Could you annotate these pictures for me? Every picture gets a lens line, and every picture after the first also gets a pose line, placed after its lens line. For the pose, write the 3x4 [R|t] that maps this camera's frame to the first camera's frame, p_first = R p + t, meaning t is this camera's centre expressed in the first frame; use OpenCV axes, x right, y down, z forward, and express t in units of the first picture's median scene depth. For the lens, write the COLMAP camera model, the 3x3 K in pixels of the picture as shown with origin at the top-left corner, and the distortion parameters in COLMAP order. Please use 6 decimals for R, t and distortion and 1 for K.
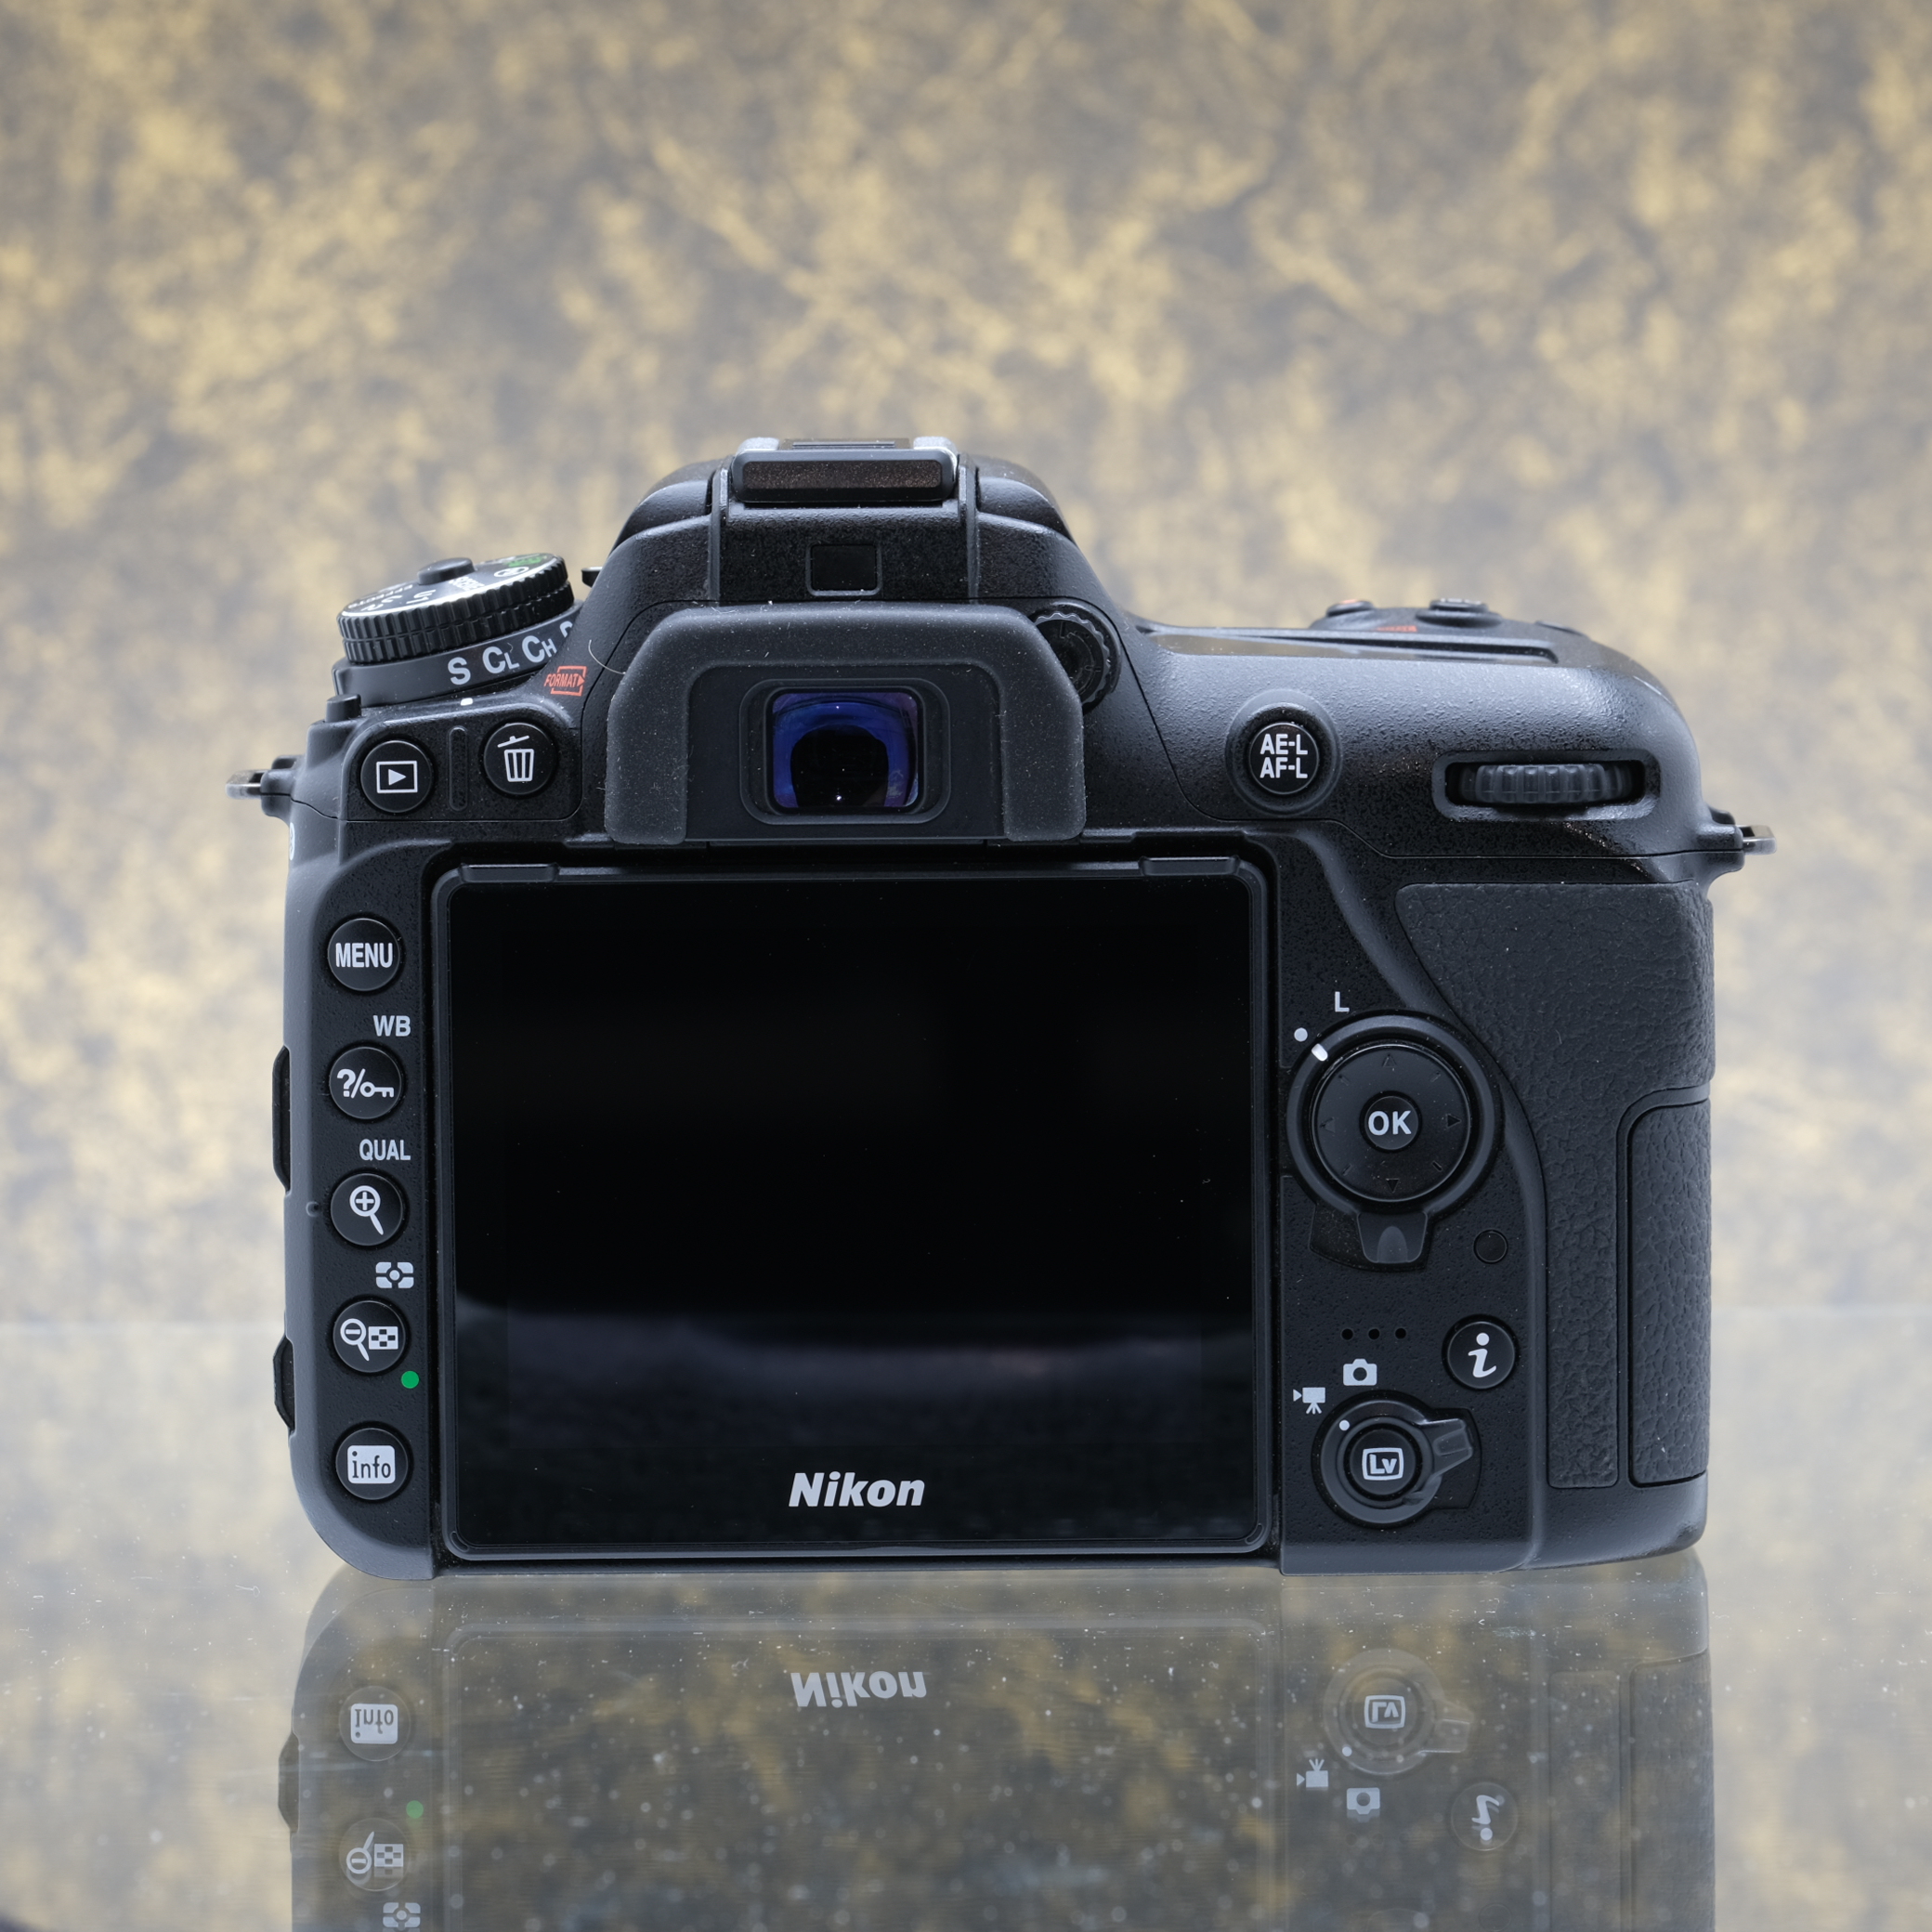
lens RADIAL K [[11656.7, 0, 840.8], [0, 11656.7, 1076.2], [0, 0, 1]] dist [0.486001, -173.356766]
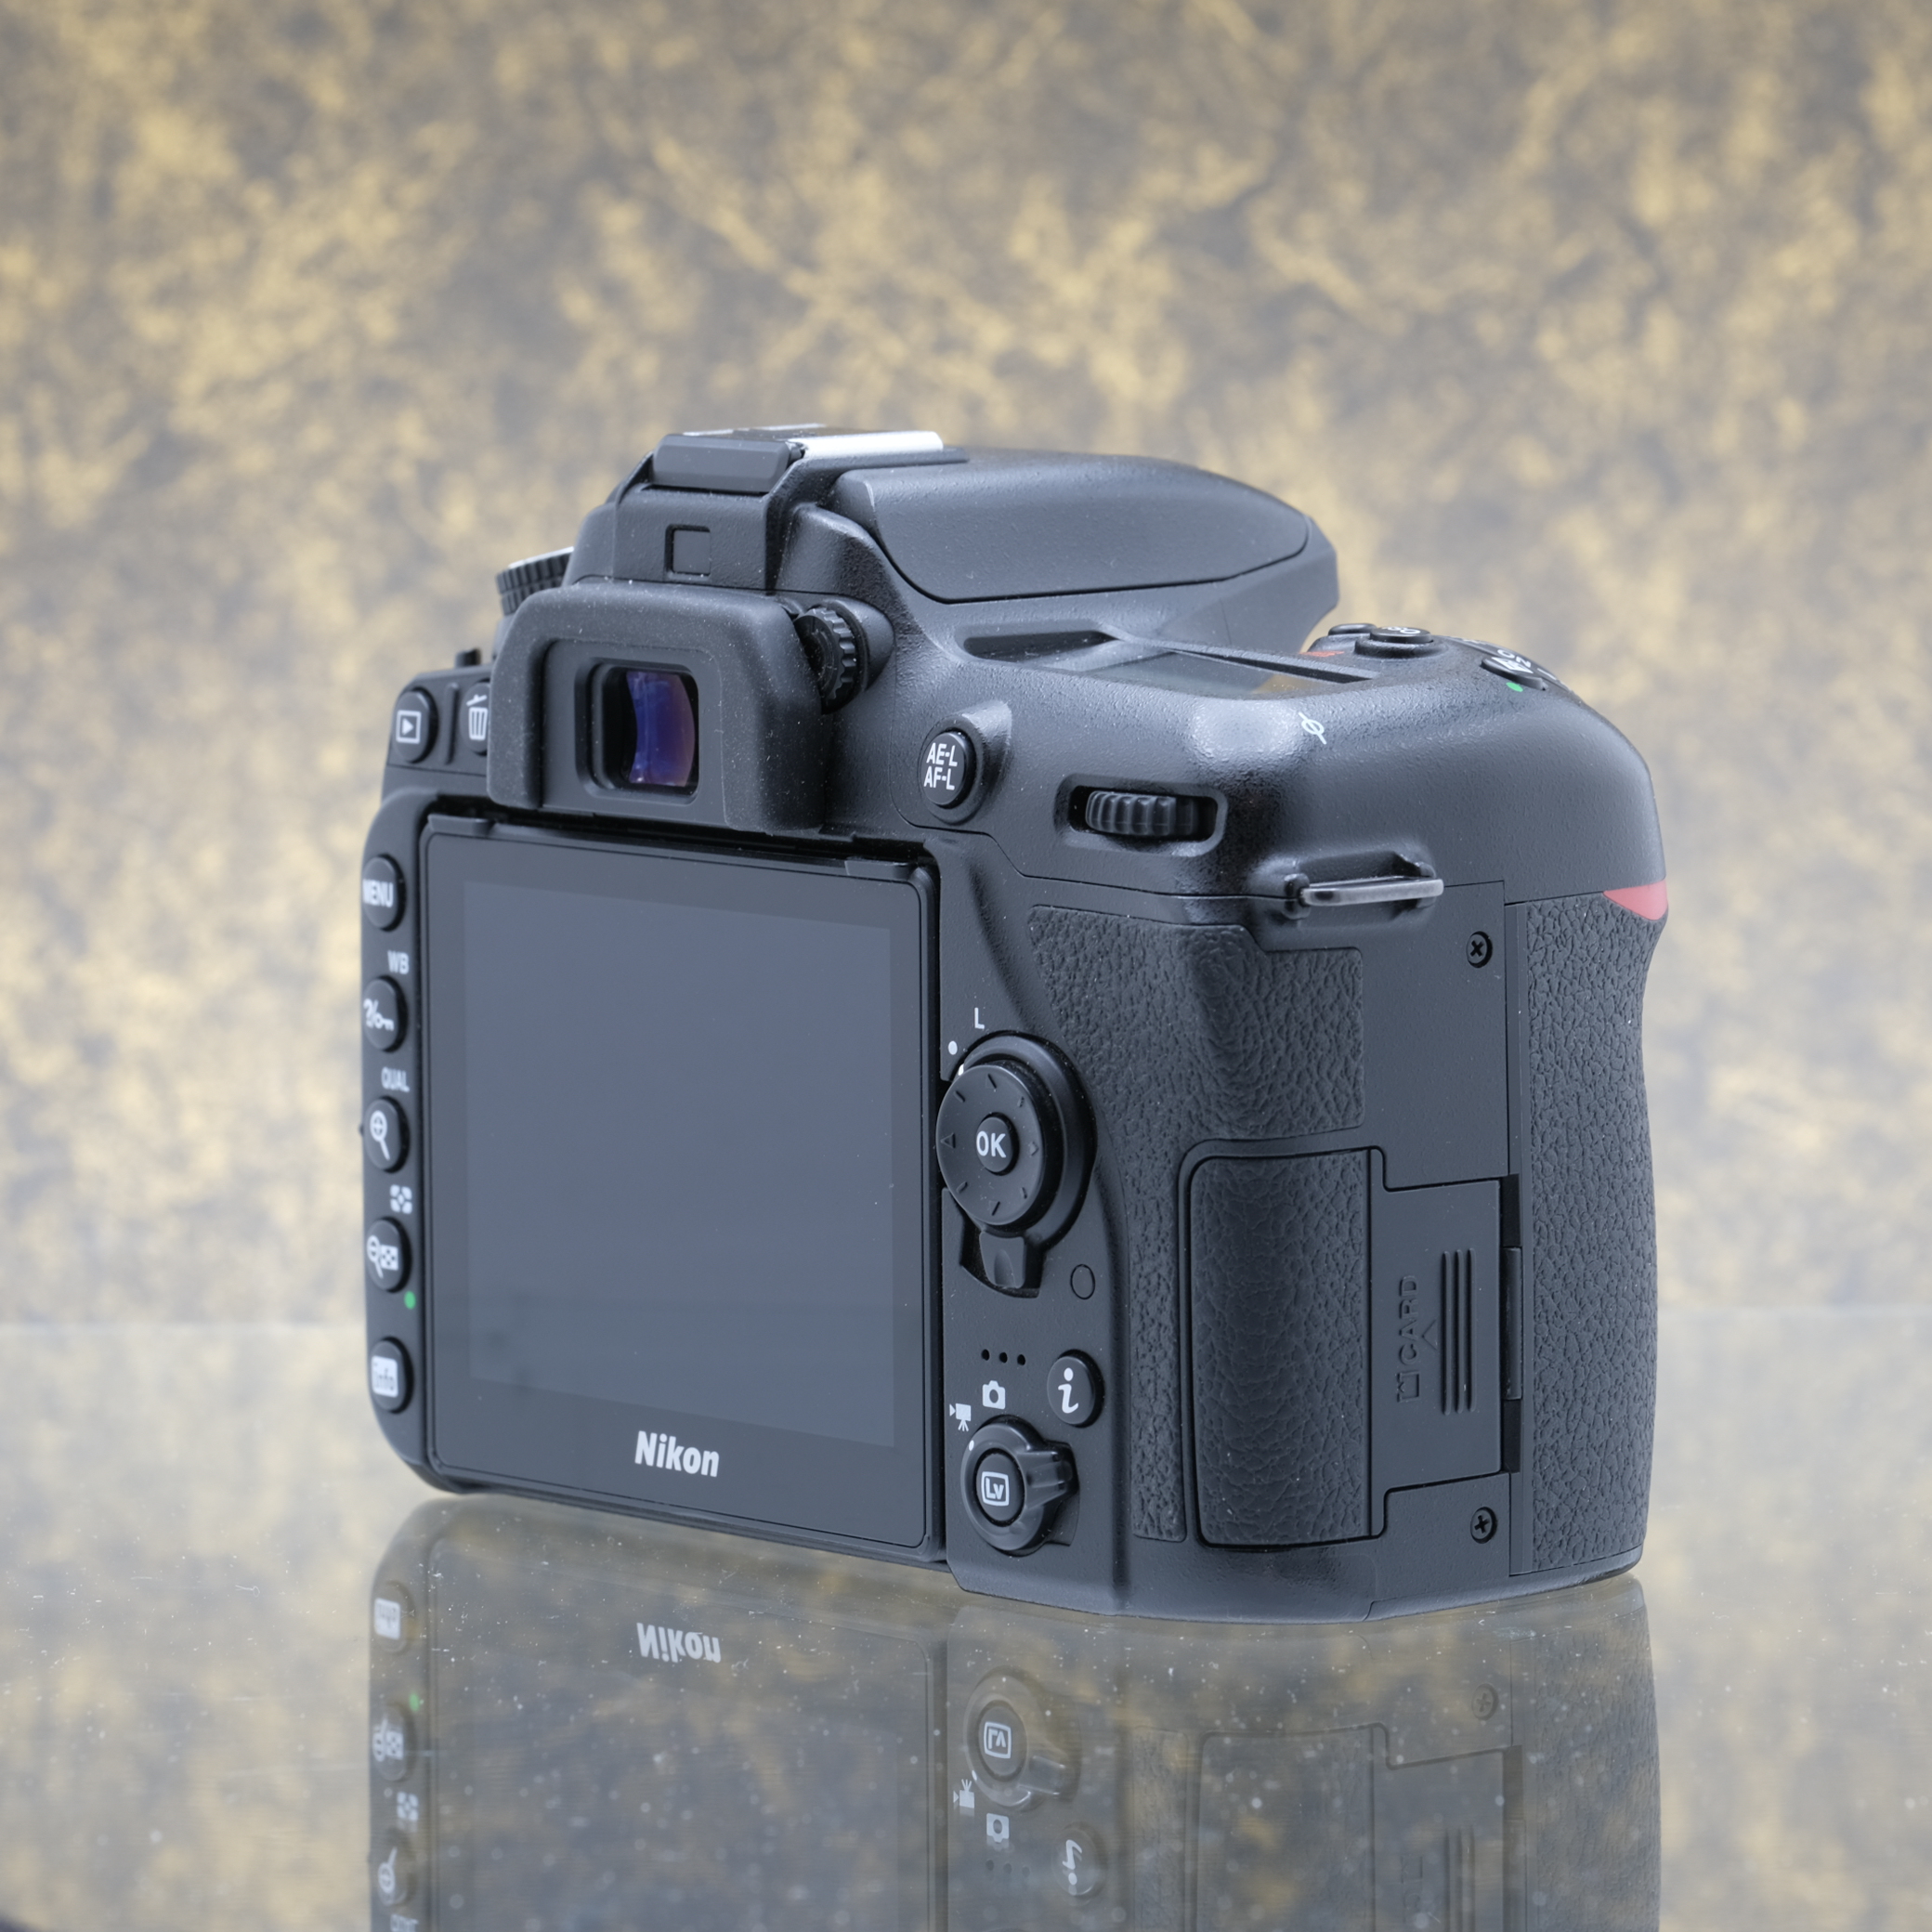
lens RADIAL K [[11541.5, 0, 1128.1], [0, 11541.5, 965.4], [0, 0, 1]] dist [0.366898, -164.687040]
pose [[0.663134, 0.084209, -0.743749, 0.778061], [-0.083847, 0.995754, 0.037984, -0.049034], [0.743790, 0.037172, 0.667379, 0.354031]]
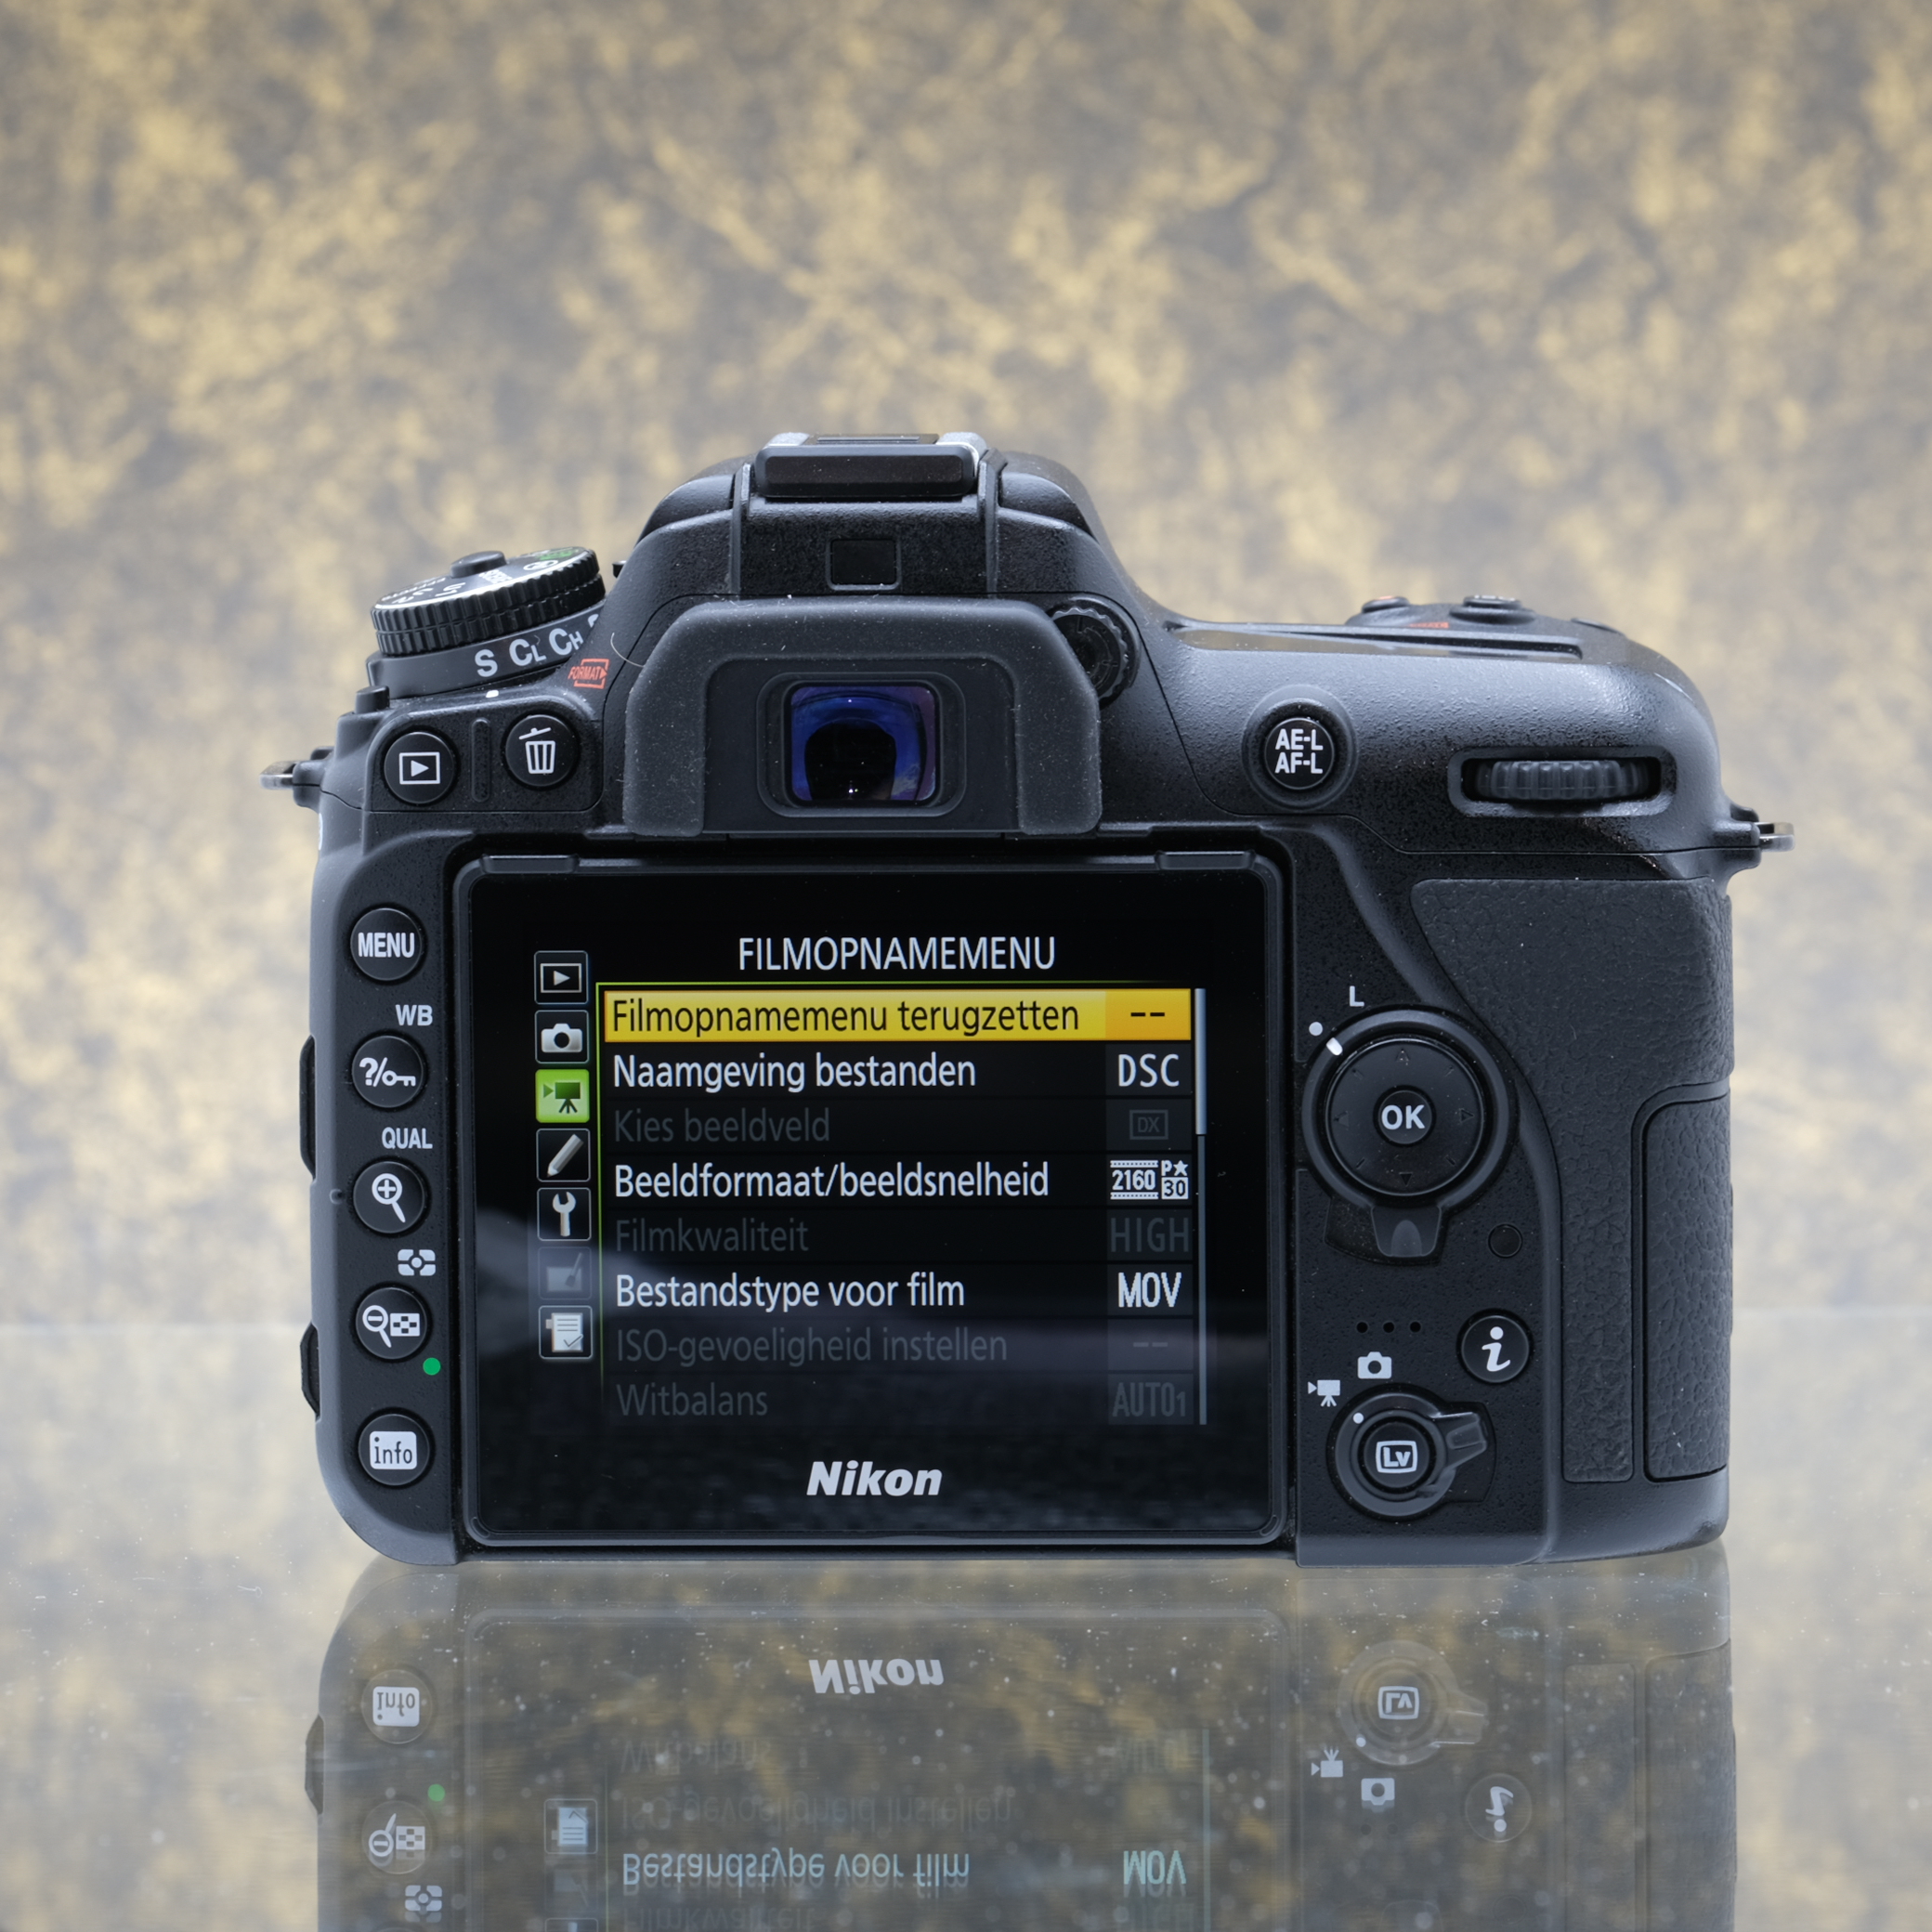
lens RADIAL K [[11656.7, 0, 840.8], [0, 11656.7, 1076.2], [0, 0, 1]] dist [0.486001, -173.356766]
pose [[0.998796, 0.005609, -0.048732, 0.047442], [-0.005580, 0.999984, 0.000726, 0.000022], [0.048735, -0.000453, 0.998812, -0.005062]]
